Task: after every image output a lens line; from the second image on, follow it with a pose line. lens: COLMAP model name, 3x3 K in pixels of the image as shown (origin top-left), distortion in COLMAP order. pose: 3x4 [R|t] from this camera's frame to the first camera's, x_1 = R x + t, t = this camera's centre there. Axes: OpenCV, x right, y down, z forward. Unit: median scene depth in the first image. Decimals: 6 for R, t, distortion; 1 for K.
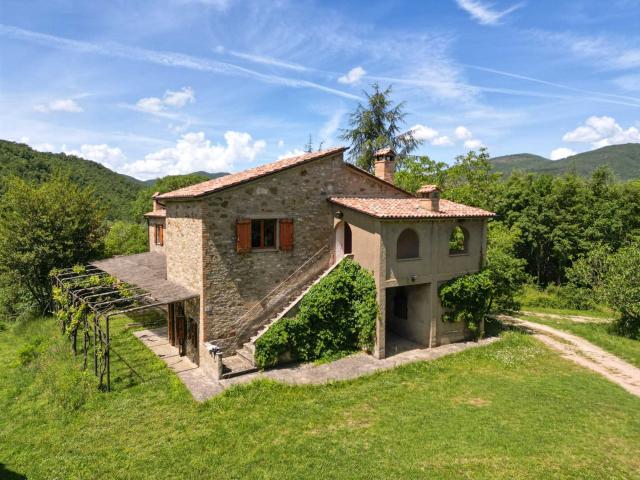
lens RADIAL K [[440.0, 0, 320.0], [0, 440.0, 240.0], [0, 0, 1]] dist [0.088169, -0.083239]
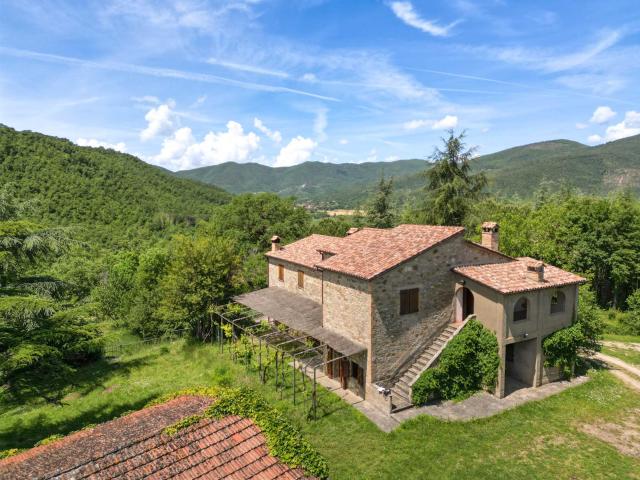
lens RADIAL K [[440.0, 0, 320.0], [0, 440.0, 240.0], [0, 0, 1]] dist [0.088169, -0.083239]
pose [[0.998190, 0.001170, -0.060132, -0.304352], [0.000363, 0.999675, 0.025483, -0.223183], [0.060143, -0.025459, 0.997865, -0.329124]]
